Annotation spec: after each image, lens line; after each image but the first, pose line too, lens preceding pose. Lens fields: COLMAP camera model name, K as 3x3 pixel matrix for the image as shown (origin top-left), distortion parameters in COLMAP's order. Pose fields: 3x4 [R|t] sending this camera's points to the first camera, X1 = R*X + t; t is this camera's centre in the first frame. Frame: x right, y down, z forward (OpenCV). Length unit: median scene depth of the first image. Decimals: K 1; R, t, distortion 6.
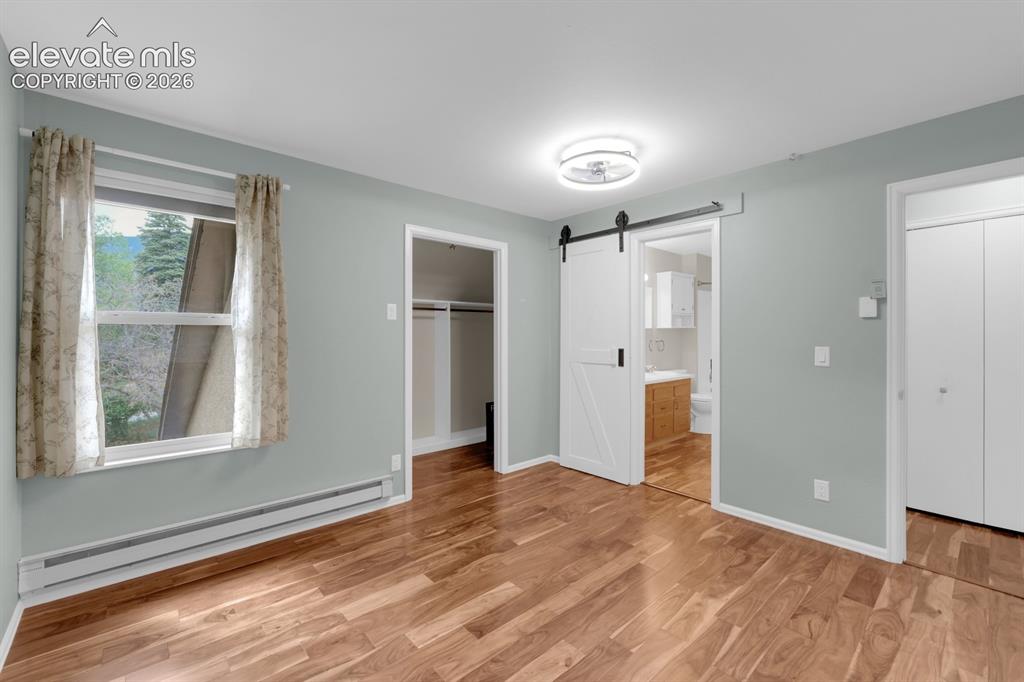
lens RADIAL K [[423.1, 0, 514.8], [0, 423.1, 338.2], [0, 0, 1]] dist [-0.001345, -0.000111]
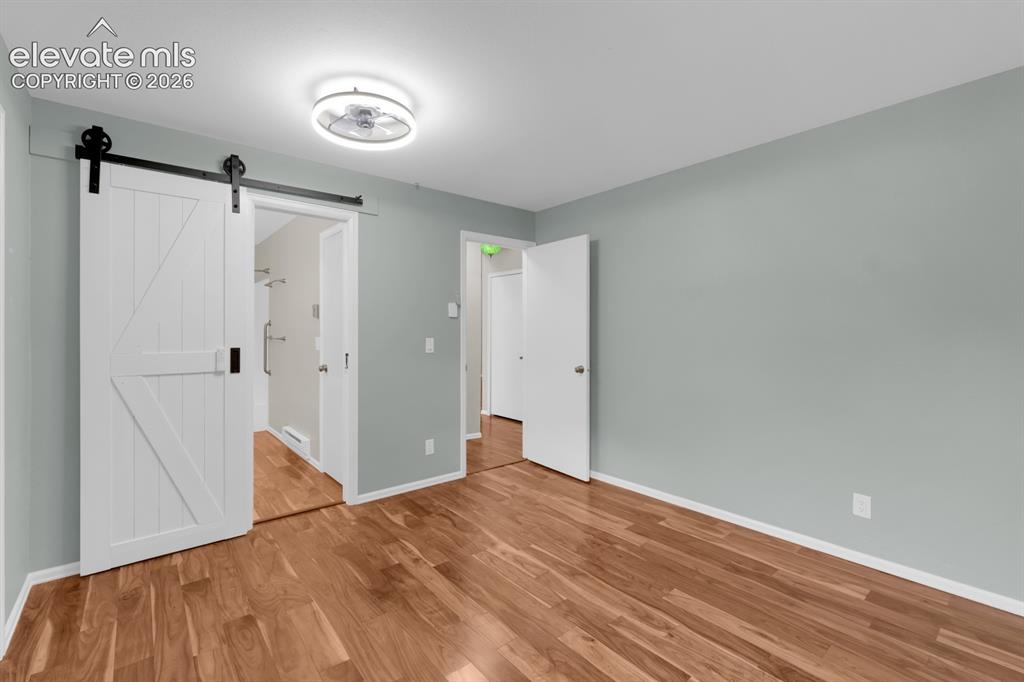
lens RADIAL K [[441.0, 0, 466.7], [0, 441.0, 331.8], [0, 0, 1]] dist [-0.000208, -0.000159]
pose [[0.089762, -0.003420, 0.995957, -0.602796], [0.006689, 0.999974, 0.002831, -0.002346], [-0.995941, 0.006408, 0.089783, 0.726239]]
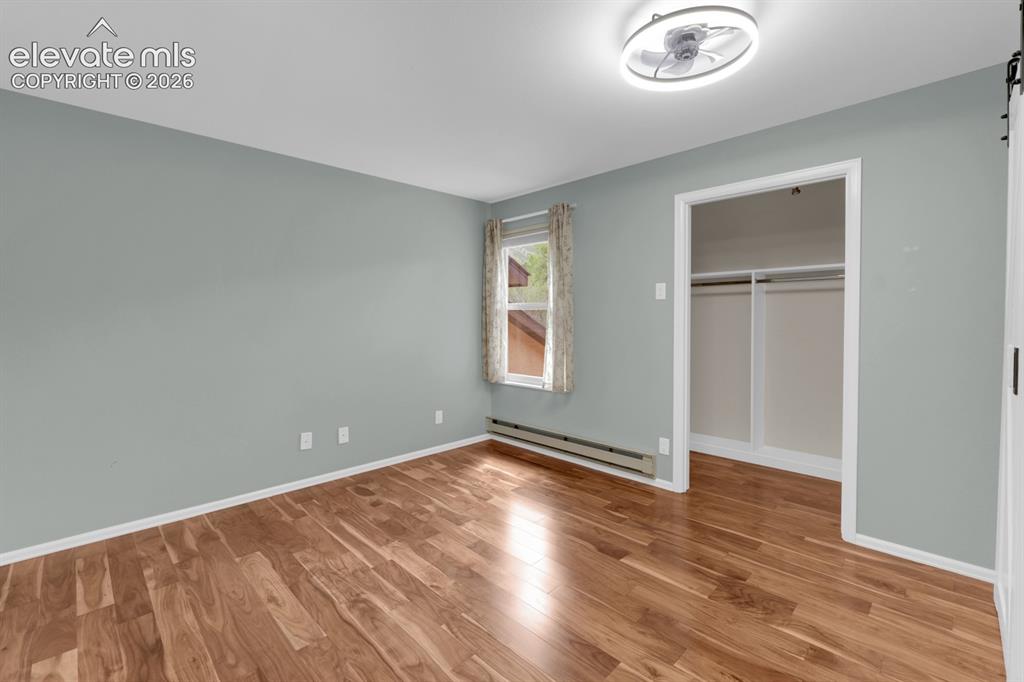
lens RADIAL K [[440.0, 0, 506.3], [0, 440.0, 329.0], [0, 0, 1]] dist [0.000078, 0.000028]
pose [[0.058644, 0.029017, -0.997857, 0.830403], [-0.003419, 0.999577, 0.028866, -0.003958], [0.998273, 0.001719, 0.058719, 0.683819]]
